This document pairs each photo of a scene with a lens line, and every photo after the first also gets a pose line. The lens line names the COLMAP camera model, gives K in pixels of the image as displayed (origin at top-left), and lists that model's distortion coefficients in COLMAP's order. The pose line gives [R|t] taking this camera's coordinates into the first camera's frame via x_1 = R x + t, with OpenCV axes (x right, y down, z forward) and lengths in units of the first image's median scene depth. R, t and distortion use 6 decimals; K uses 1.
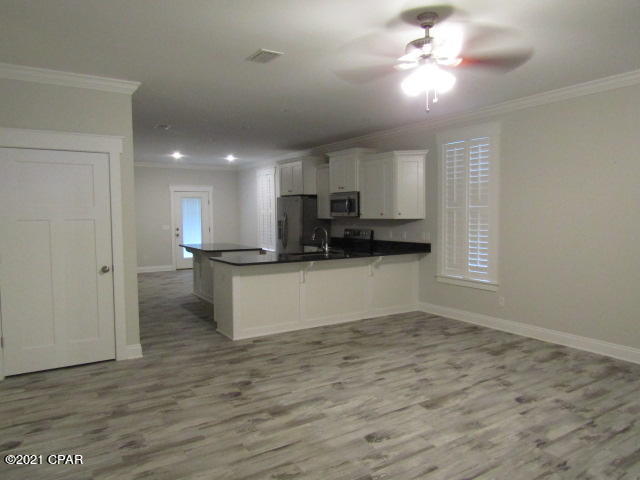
lens RADIAL K [[448.5, 0, 320.0], [0, 448.5, 240.0], [0, 0, 1]] dist [-0.022645, 0.009096]
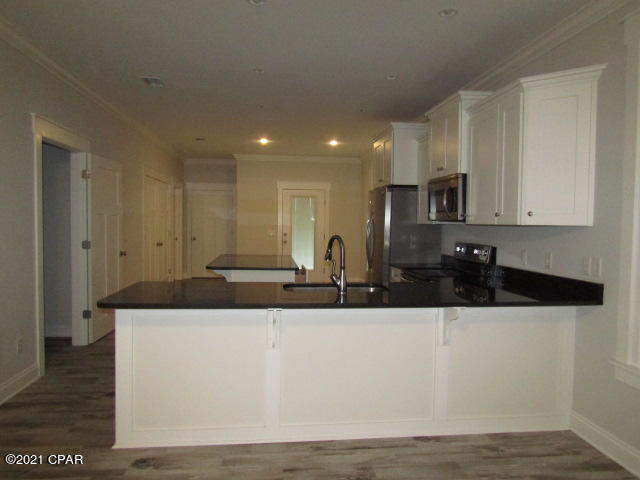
lens RADIAL K [[448.5, 0, 320.0], [0, 448.5, 240.0], [0, 0, 1]] dist [-0.022645, 0.009096]
pose [[0.899539, 0.038953, -0.435099, 0.299855], [-0.047340, 0.998843, -0.008449, -0.028478], [0.434267, 0.028198, 0.900343, 0.804181]]
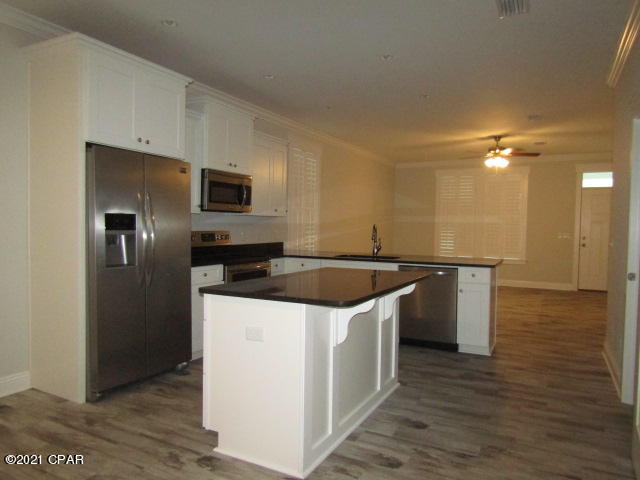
lens RADIAL K [[448.5, 0, 320.0], [0, 448.5, 240.0], [0, 0, 1]] dist [-0.022645, 0.009096]
pose [[-0.496512, -0.031029, 0.867475, -1.038689], [0.038686, 0.997577, 0.057825, -0.080735], [-0.867168, 0.062270, -0.494108, 2.251643]]
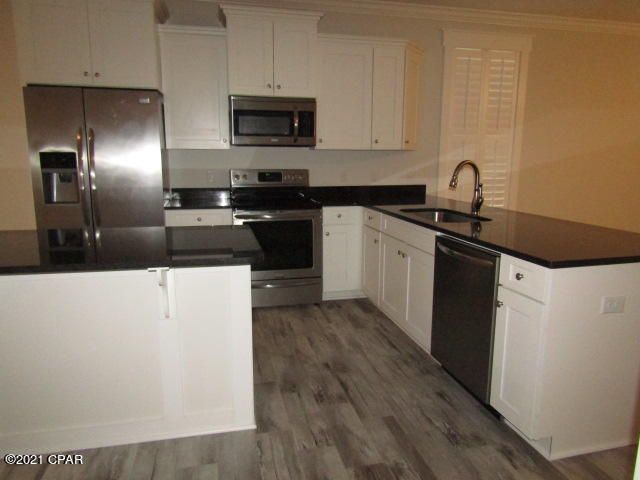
lens RADIAL K [[448.5, 0, 320.0], [0, 448.5, 240.0], [0, 0, 1]] dist [-0.022645, 0.009096]
pose [[0.329366, -0.159093, 0.930703, -0.799976], [0.050292, 0.987259, 0.150962, -0.036540], [-0.942862, -0.002915, 0.333170, 1.466037]]
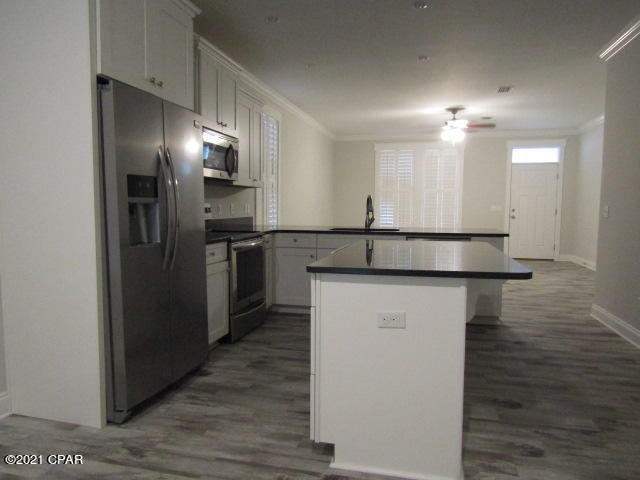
lens RADIAL K [[448.5, 0, 320.0], [0, 448.5, 240.0], [0, 0, 1]] dist [-0.022645, 0.009096]
pose [[-0.689886, -0.055645, 0.721776, -0.786822], [0.039817, 0.992615, 0.114583, -0.068741], [-0.722822, 0.107788, -0.682576, 2.405308]]
